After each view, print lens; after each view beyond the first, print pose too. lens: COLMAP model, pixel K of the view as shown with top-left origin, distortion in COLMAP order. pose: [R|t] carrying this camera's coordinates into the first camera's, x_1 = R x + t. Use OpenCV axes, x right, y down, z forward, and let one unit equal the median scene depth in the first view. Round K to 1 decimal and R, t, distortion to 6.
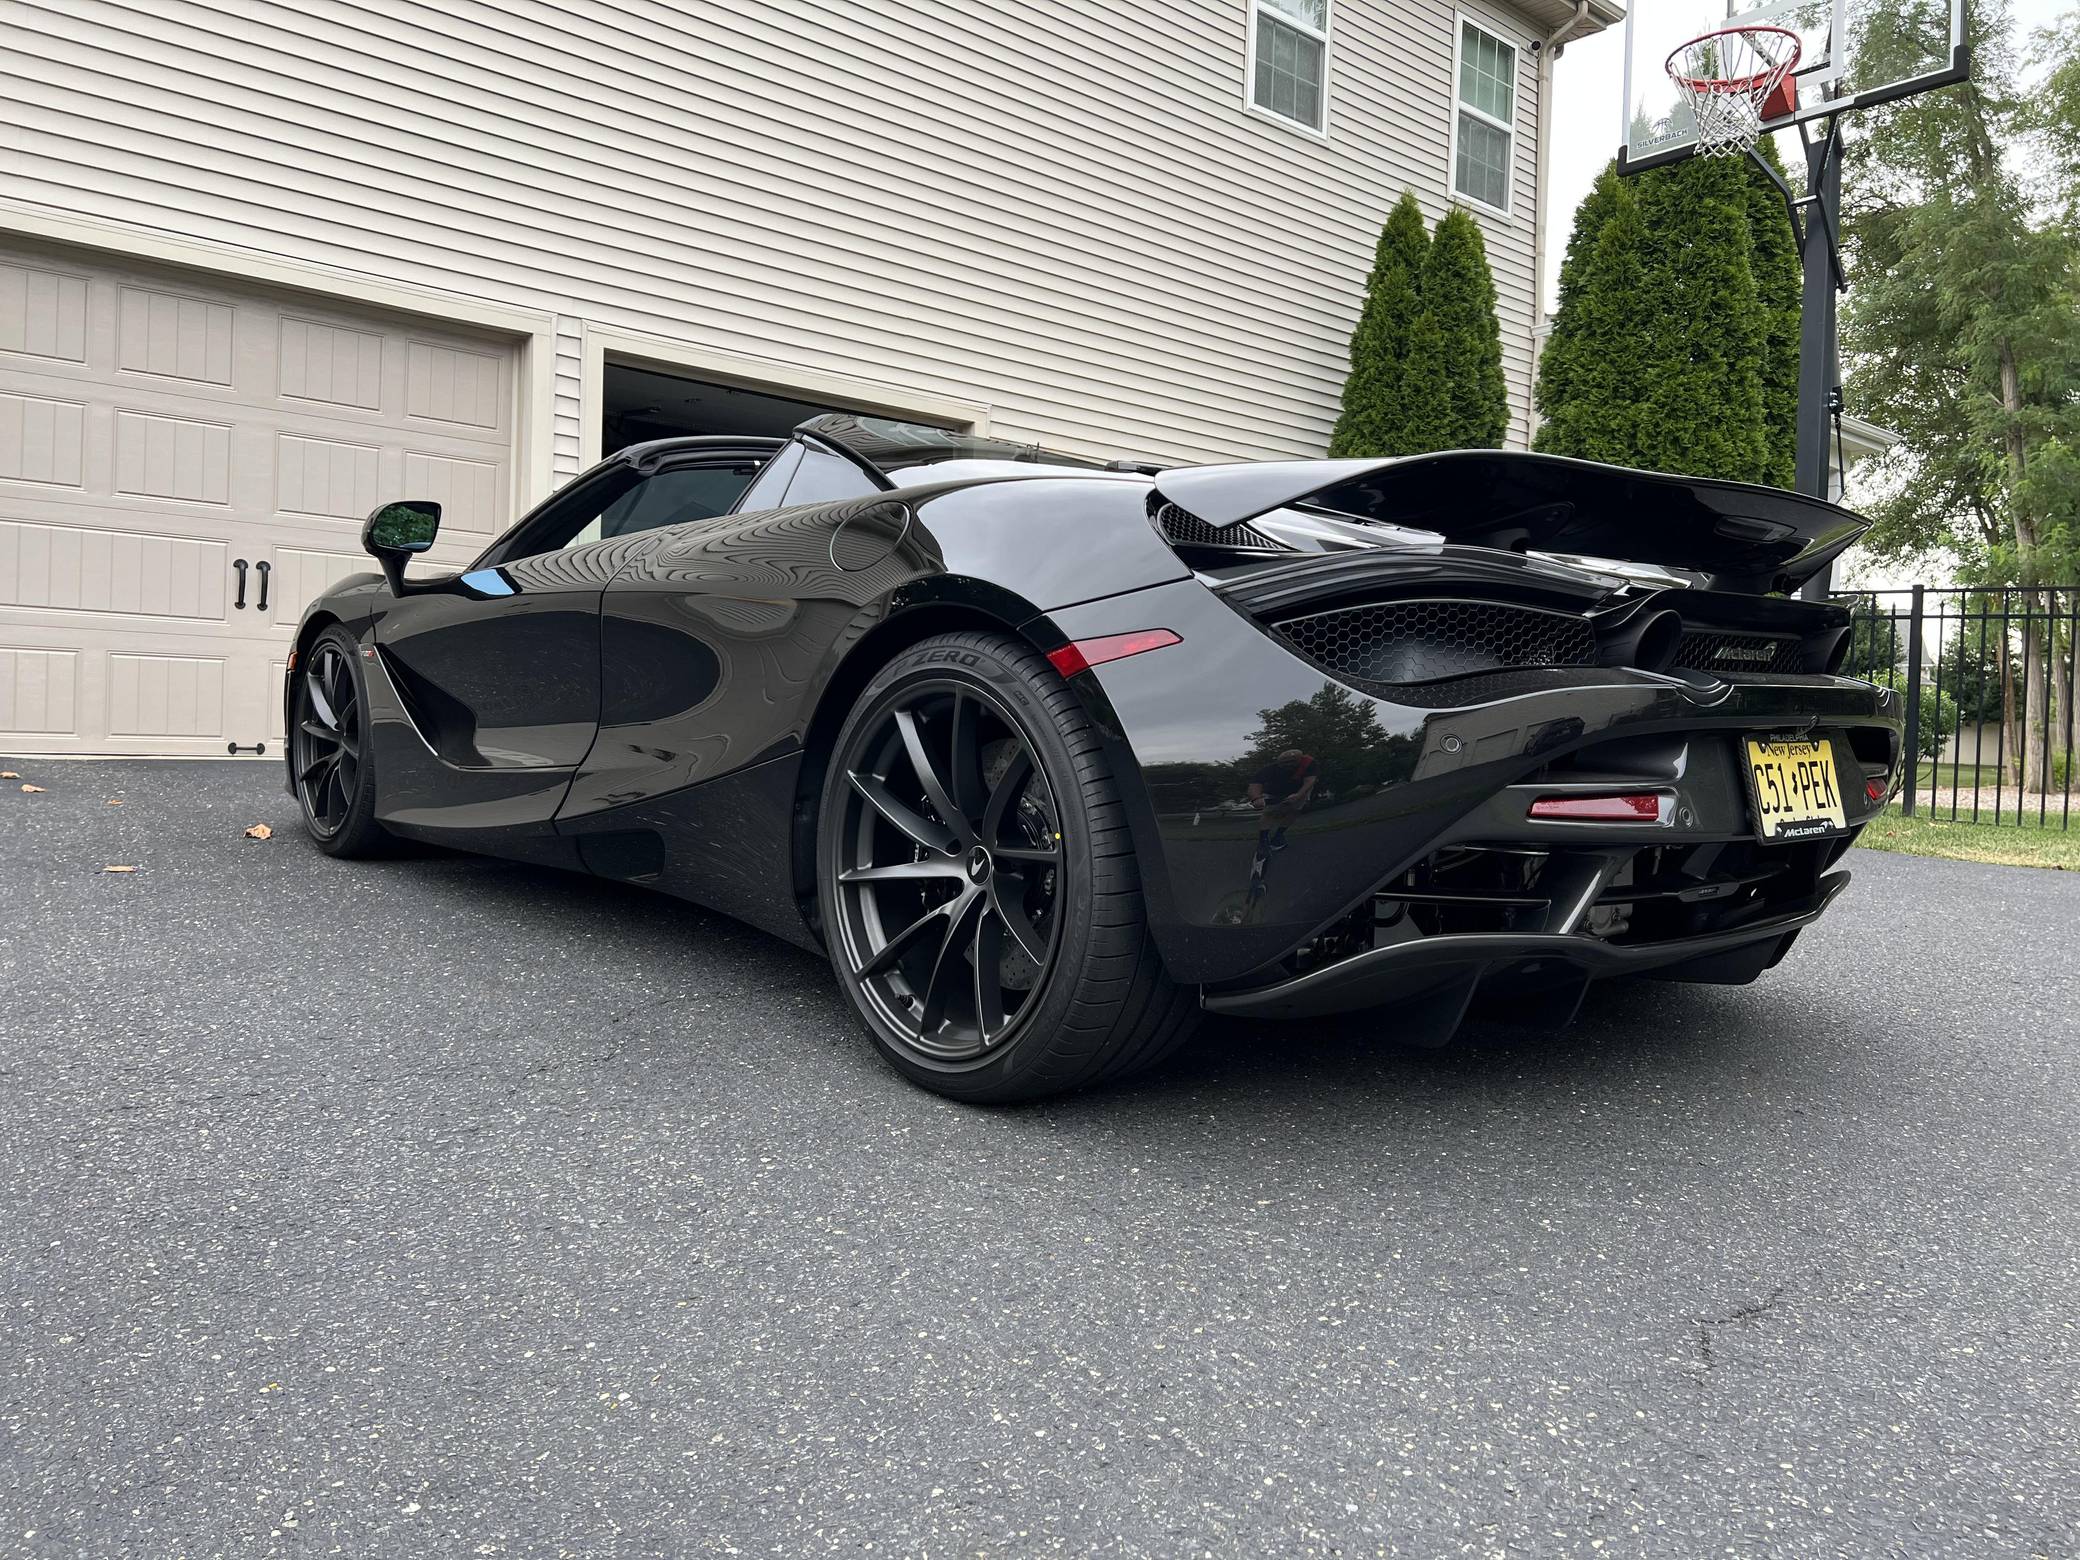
lens RADIAL K [[1553.8, 0, 1055.2], [0, 1553.8, 757.4], [0, 0, 1]] dist [0.058306, -0.050131]
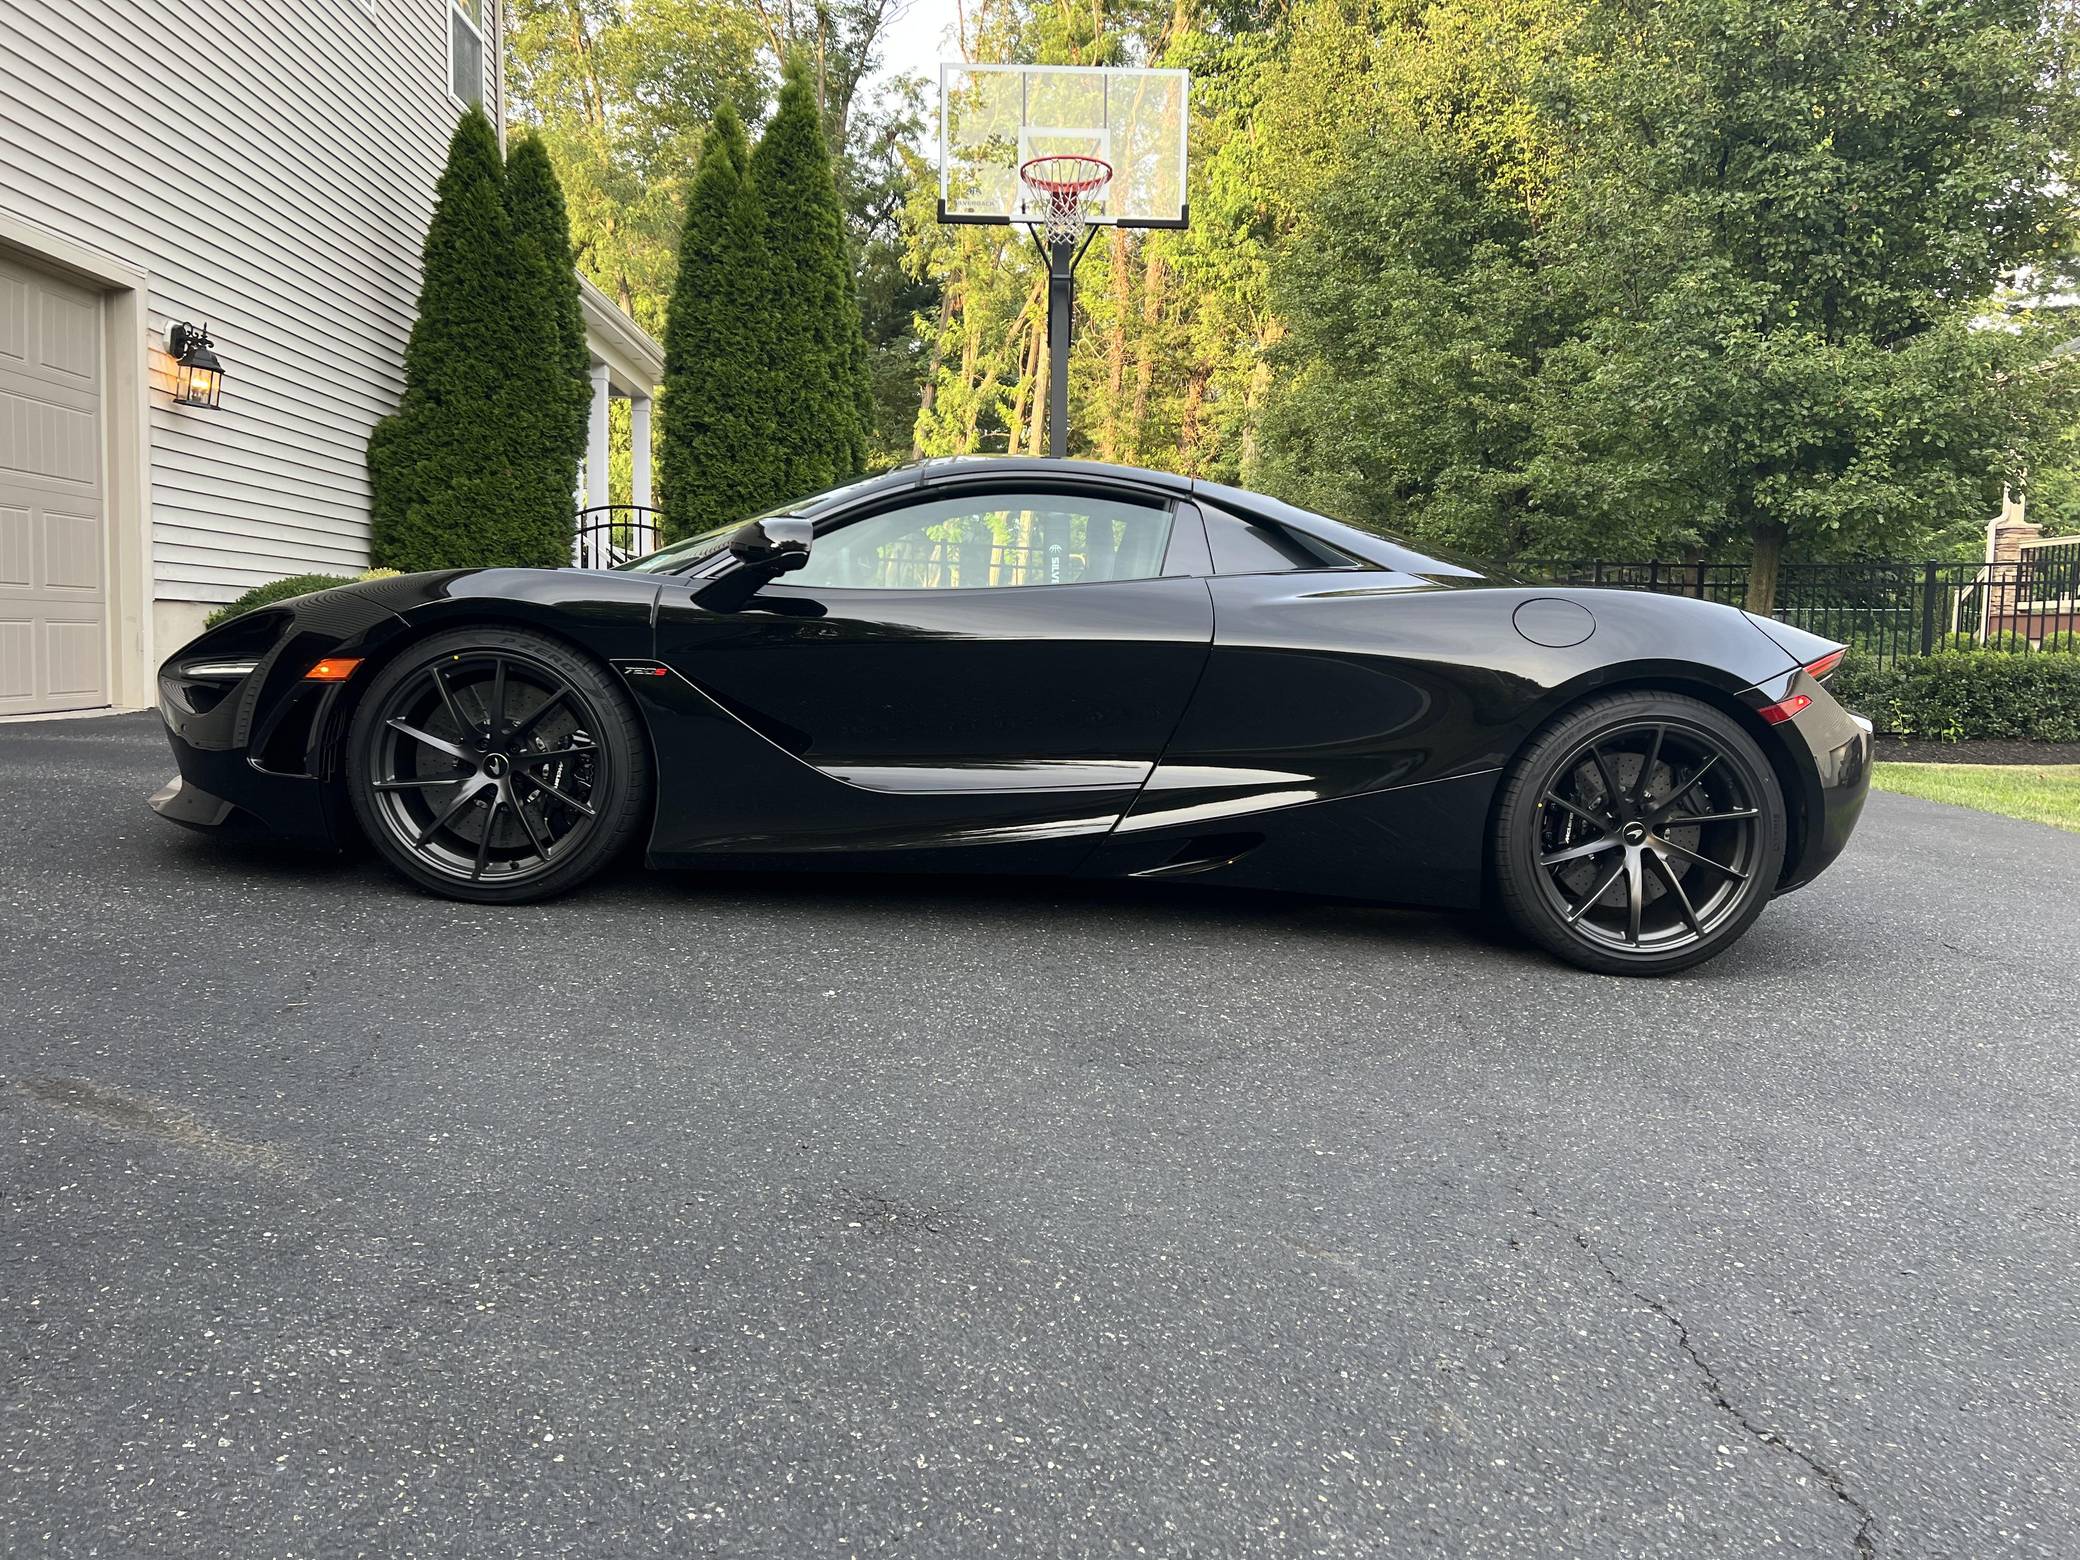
lens RADIAL K [[1557.4, 0, 1045.6], [0, 1557.4, 761.2], [0, 0, 1]] dist [0.055352, -0.047745]
pose [[0.625723, -0.078646, 0.776070, -1.559079], [0.010325, 0.995652, 0.092573, -0.142768], [-0.779977, -0.049912, 0.623815, 0.323969]]
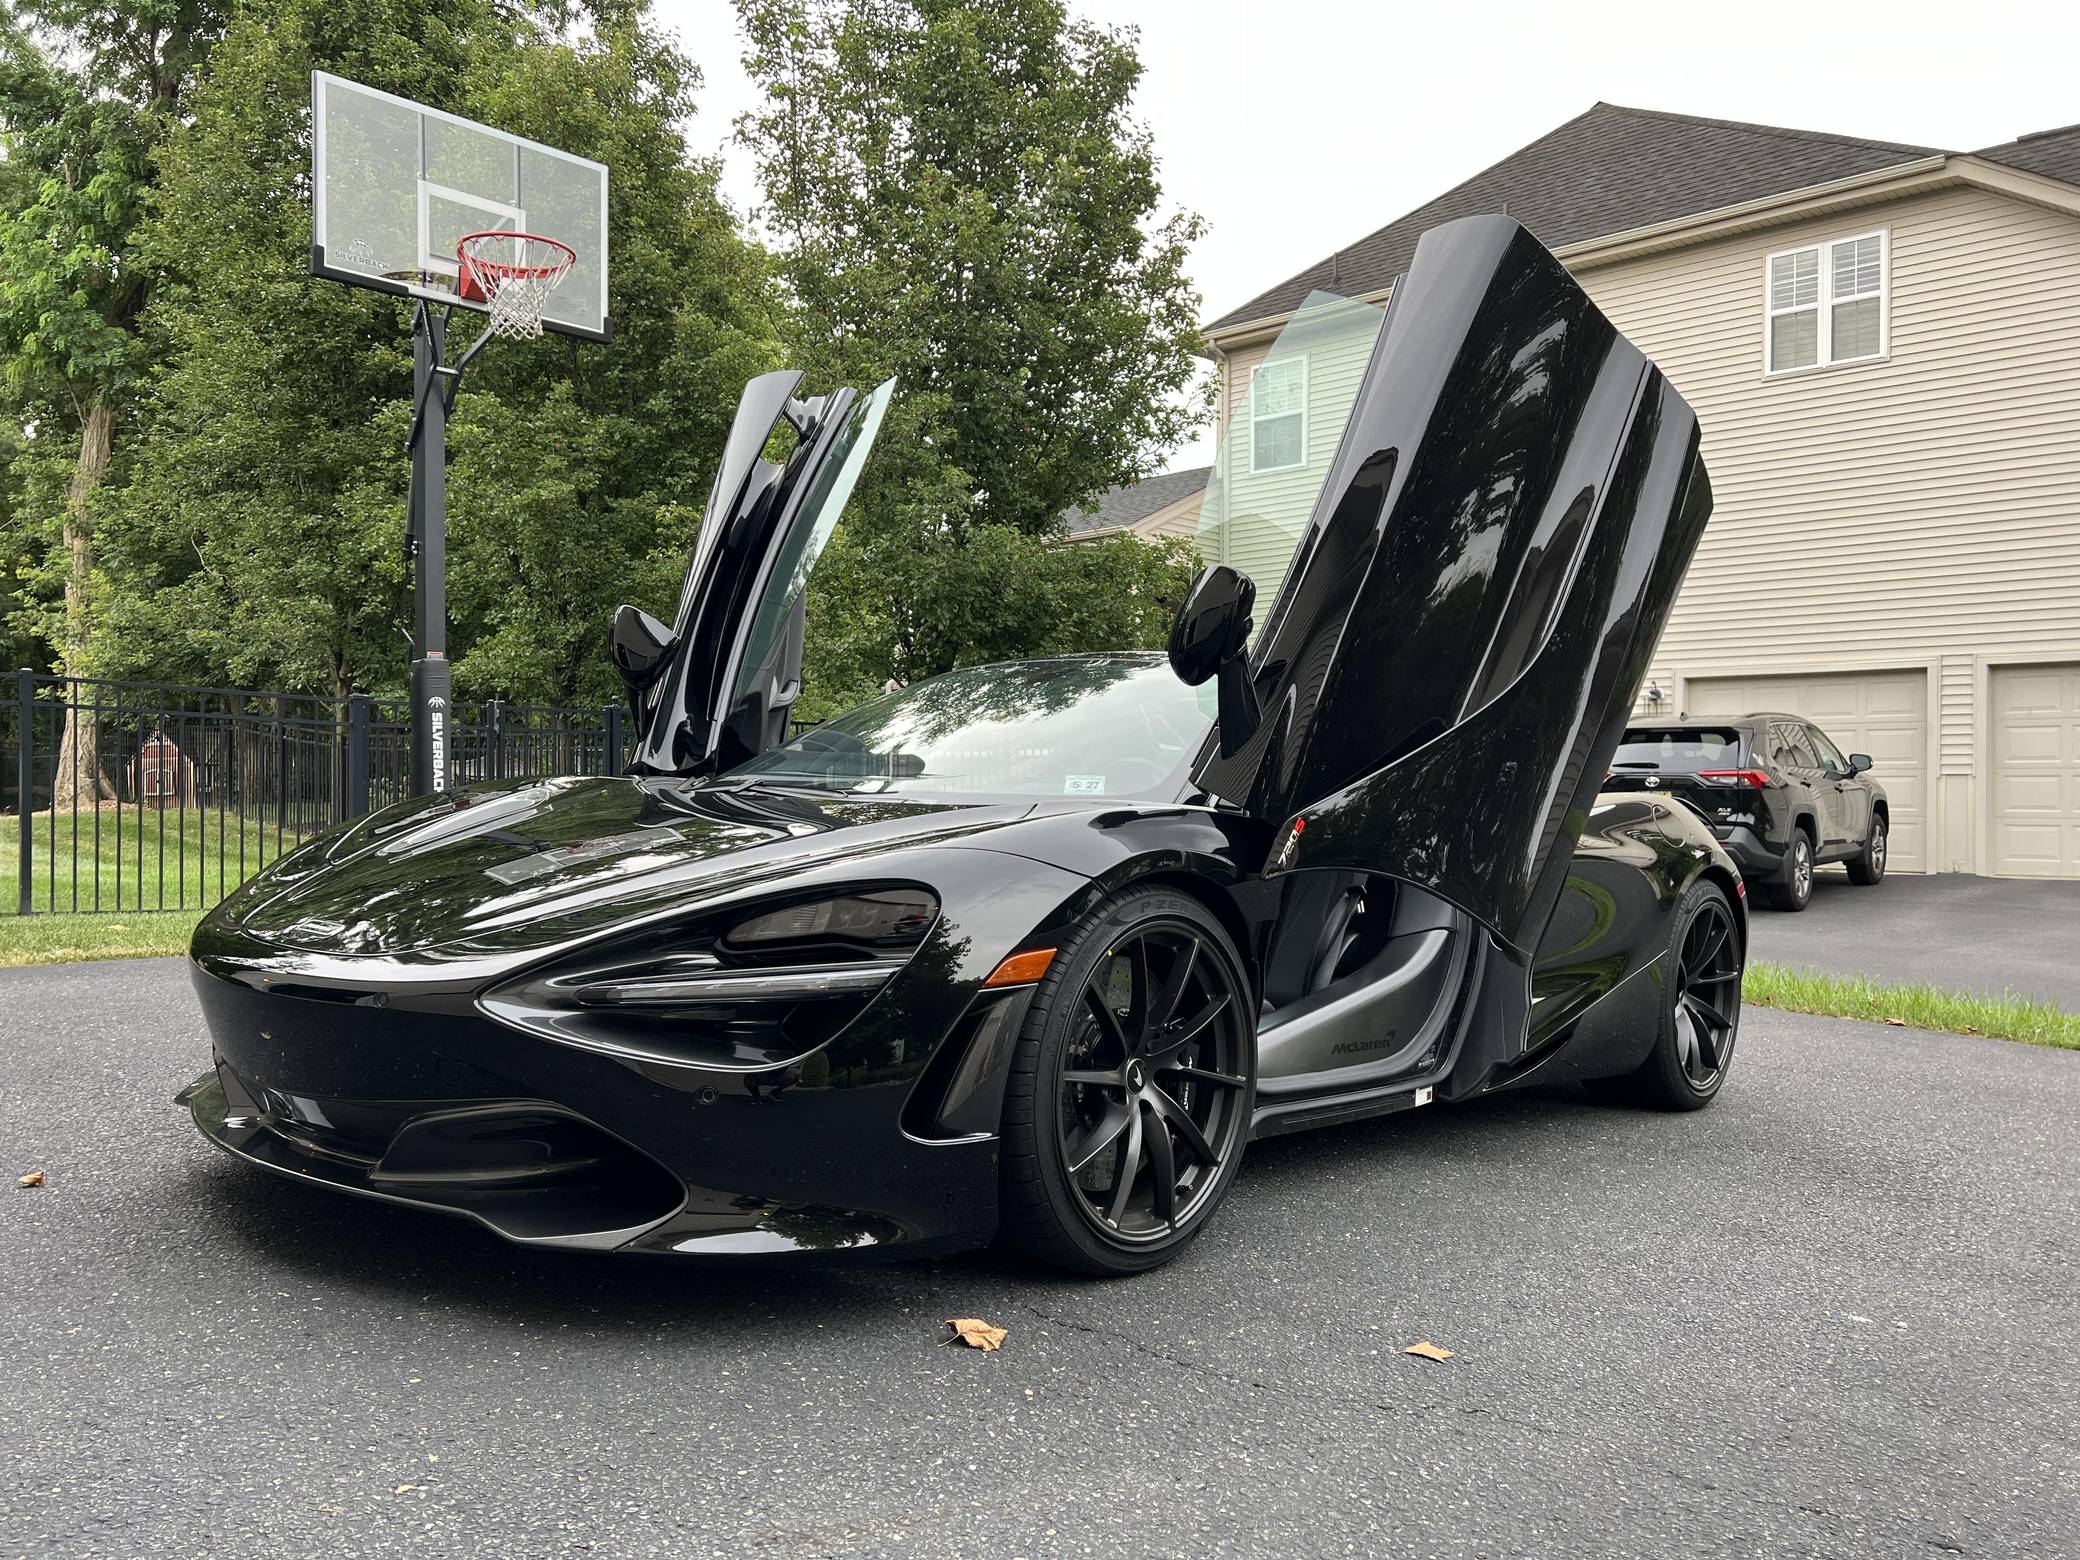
lens RADIAL K [[1550.2, 0, 1040.0], [0, 1550.2, 780.0], [0, 0, 1]] dist [0.057207, -0.040297]
pose [[-0.119285, -0.028618, 0.992447, -1.686322], [0.006092, 0.999545, 0.029555, -0.235464], [-0.992841, 0.009571, -0.119057, 1.762966]]
